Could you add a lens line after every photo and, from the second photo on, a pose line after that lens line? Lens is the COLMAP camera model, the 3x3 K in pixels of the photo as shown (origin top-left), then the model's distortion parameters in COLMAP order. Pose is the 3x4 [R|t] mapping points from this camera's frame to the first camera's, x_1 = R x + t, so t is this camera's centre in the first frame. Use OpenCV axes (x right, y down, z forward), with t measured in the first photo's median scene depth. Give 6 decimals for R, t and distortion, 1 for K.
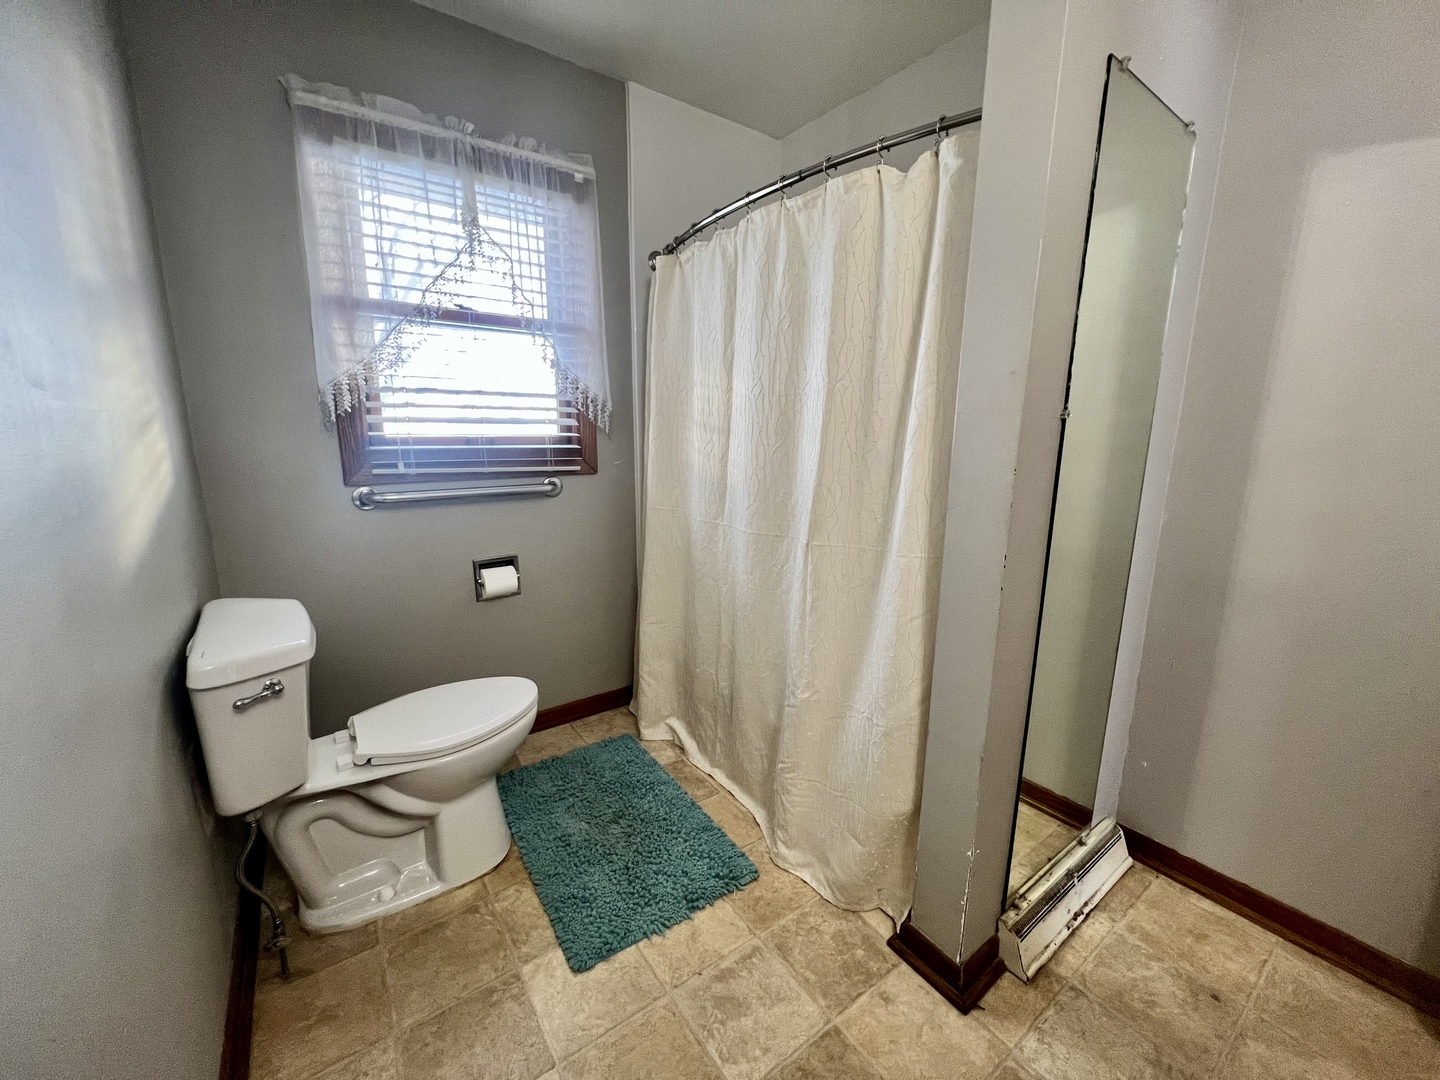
lens RADIAL K [[576.9, 0, 721.4], [0, 576.9, 538.5], [0, 0, 1]] dist [0.000186, 0.000333]
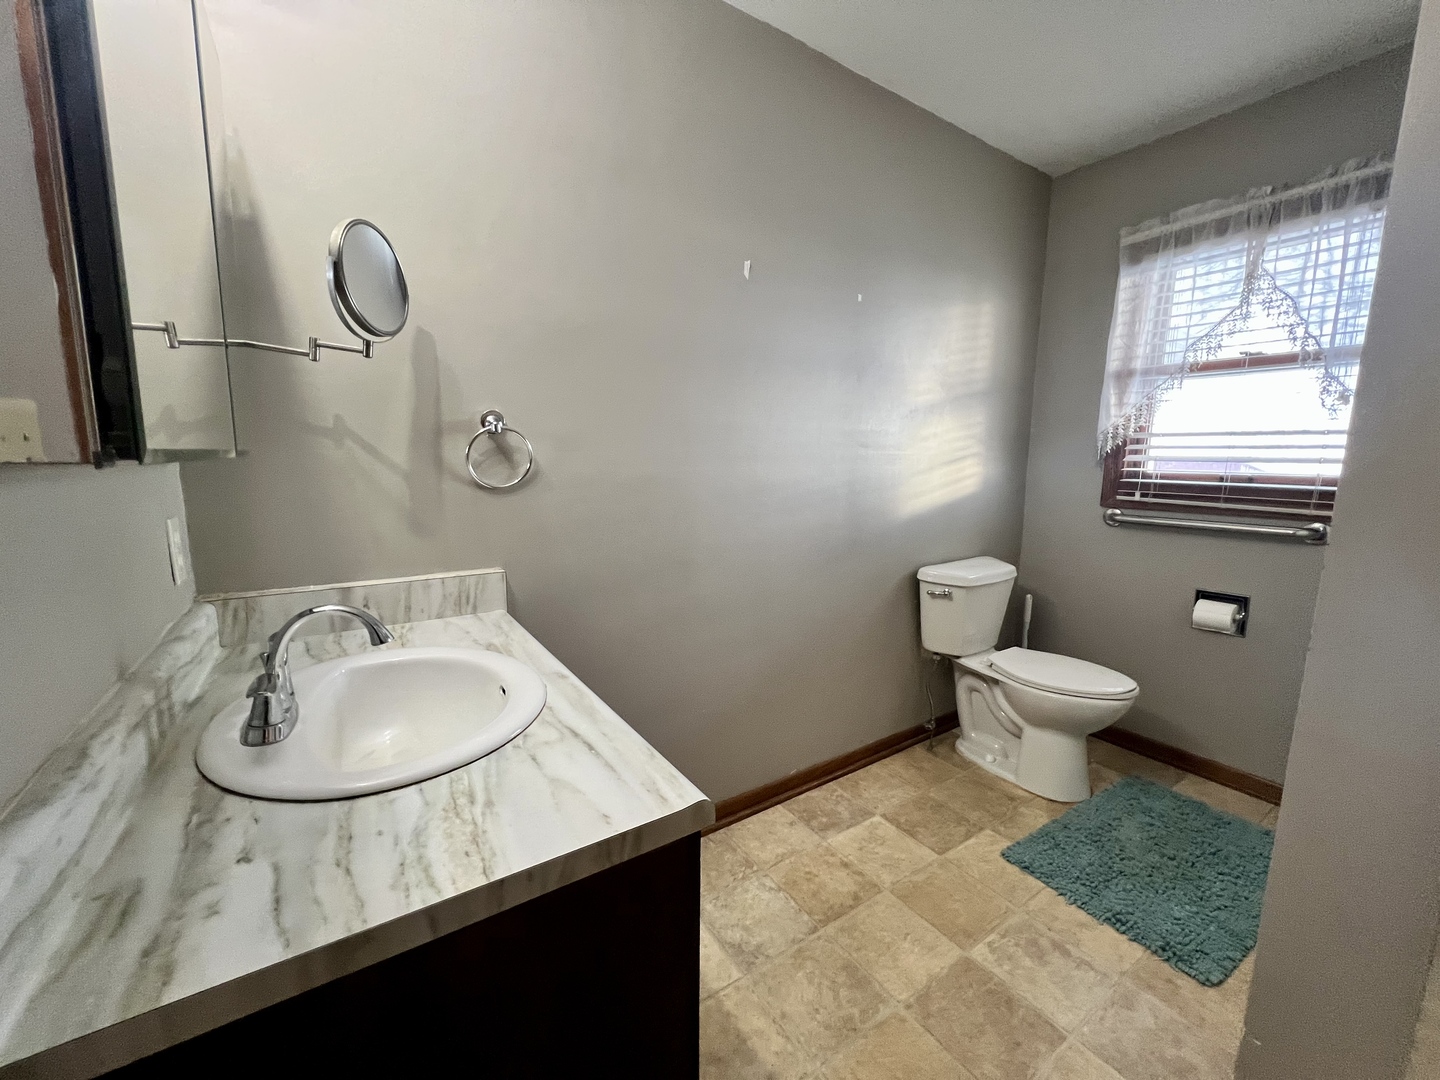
lens RADIAL K [[576.9, 0, 720.6], [0, 576.9, 539.6], [0, 0, 1]] dist [0.000186, 0.000333]
pose [[-0.039141, 0.135135, -0.990054, 0.820720], [-0.205961, 0.968446, 0.140328, -0.023375], [0.977777, 0.209405, -0.010073, 0.162048]]
